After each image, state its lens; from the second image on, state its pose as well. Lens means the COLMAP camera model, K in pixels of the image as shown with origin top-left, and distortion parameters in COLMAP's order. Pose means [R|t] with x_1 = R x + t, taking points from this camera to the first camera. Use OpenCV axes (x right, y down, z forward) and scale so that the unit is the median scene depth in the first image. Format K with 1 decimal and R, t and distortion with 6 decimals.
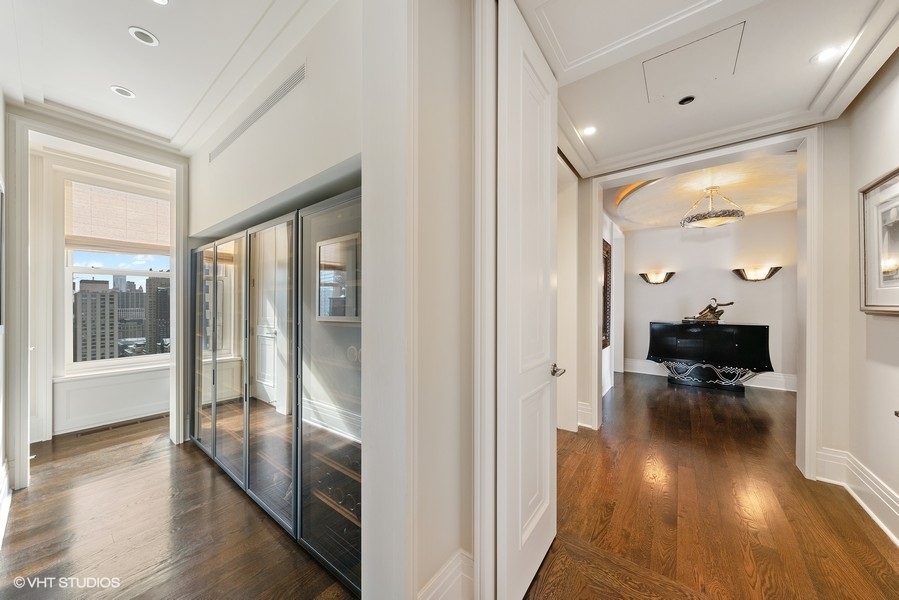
lens RADIAL K [[307.2, 0, 446.0], [0, 307.2, 301.5], [0, 0, 1]] dist [-0.000500, 0.000076]
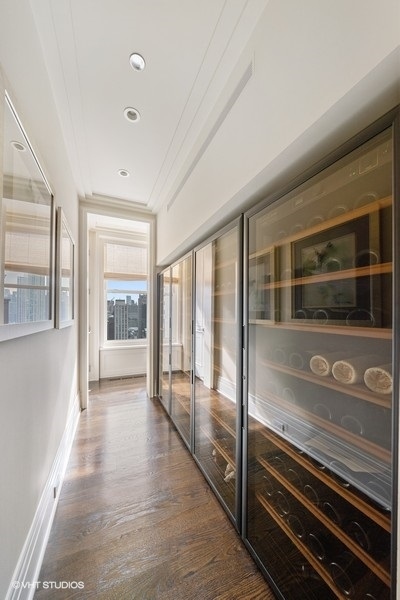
lens RADIAL K [[205.0, 0, 200.4], [0, 205.0, 315.1], [0, 0, 1]] dist [-0.000500, 0.000076]
pose [[0.888035, 0.017063, -0.459459, -0.158768], [-0.006473, 0.999676, 0.024613, 0.012867], [0.459730, -0.018883, 0.887858, 0.180042]]
